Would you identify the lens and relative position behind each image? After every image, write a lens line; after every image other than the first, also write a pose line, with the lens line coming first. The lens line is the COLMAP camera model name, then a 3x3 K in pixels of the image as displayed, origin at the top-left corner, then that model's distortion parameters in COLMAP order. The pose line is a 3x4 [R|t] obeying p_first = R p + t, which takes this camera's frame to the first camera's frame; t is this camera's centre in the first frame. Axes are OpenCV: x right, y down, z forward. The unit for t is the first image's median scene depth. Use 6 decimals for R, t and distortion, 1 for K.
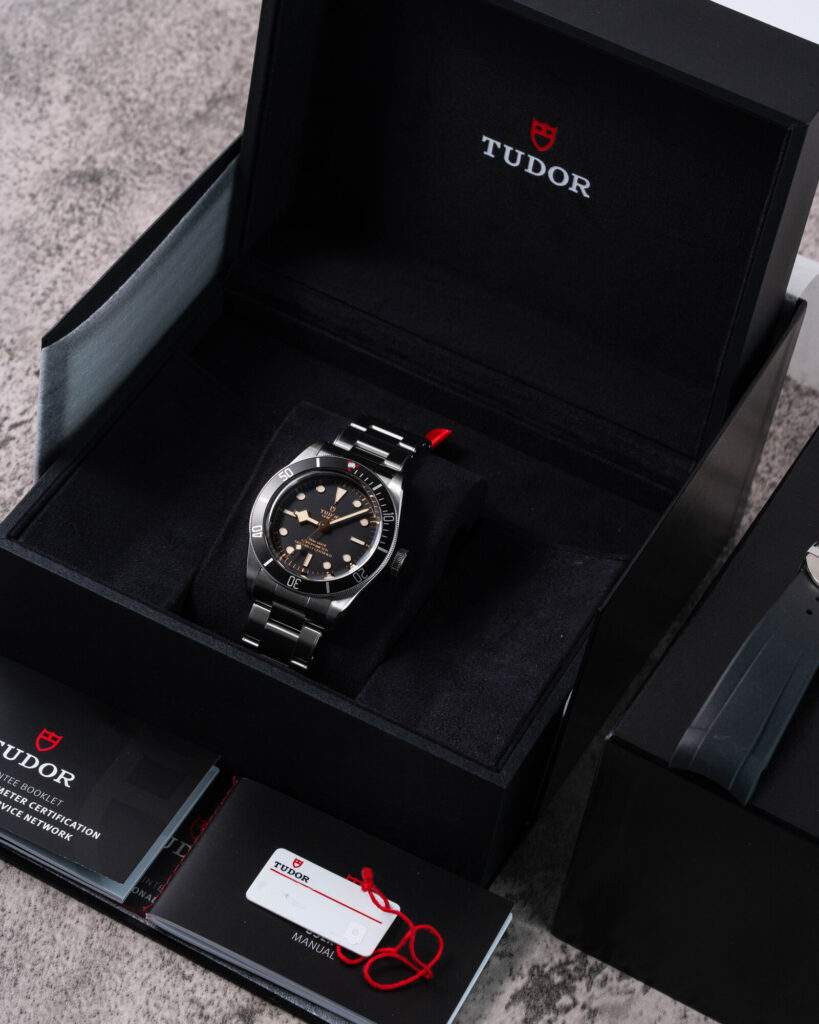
lens RADIAL K [[5519.0, 0, 409.5], [0, 5519.0, 512.0], [0, 0, 1]] dist [-0.525218, 8.658346]
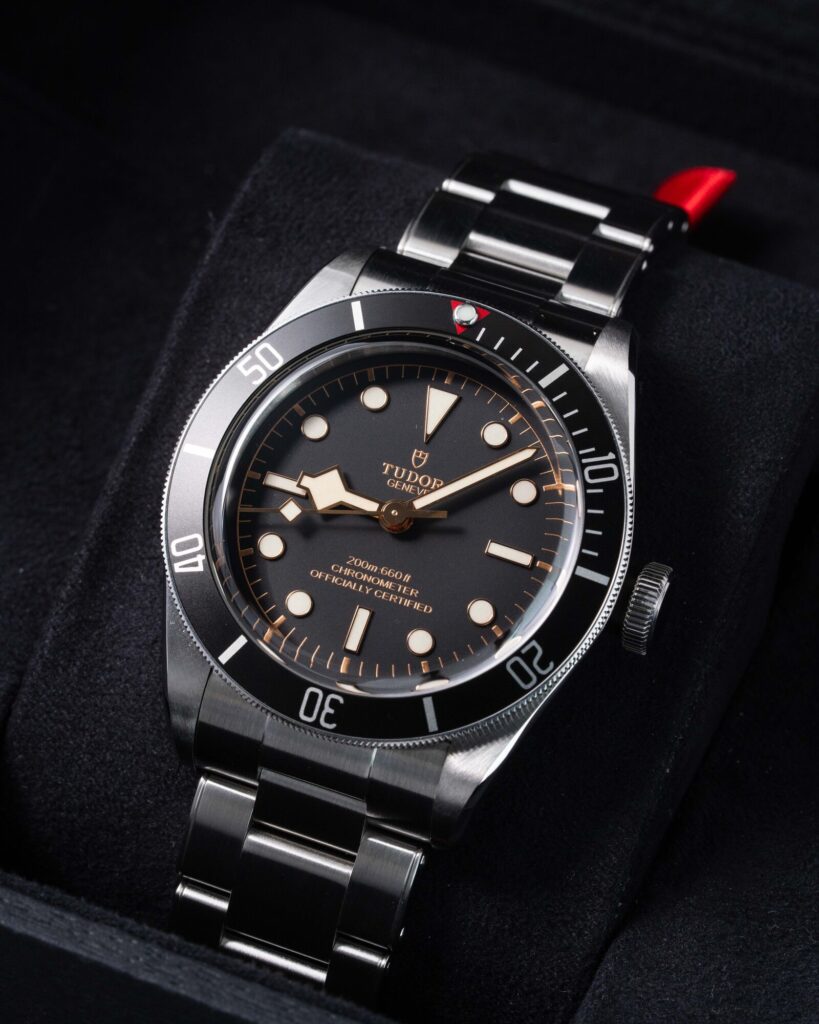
lens RADIAL K [[5519.0, 0, 409.5], [0, 5519.0, 512.0], [0, 0, 1]] dist [-0.525218, 8.658346]
pose [[0.995105, -0.098817, -0.000913, -0.014473], [0.098740, 0.993866, 0.049811, -0.013256], [-0.004015, -0.049658, 0.998758, 0.684632]]
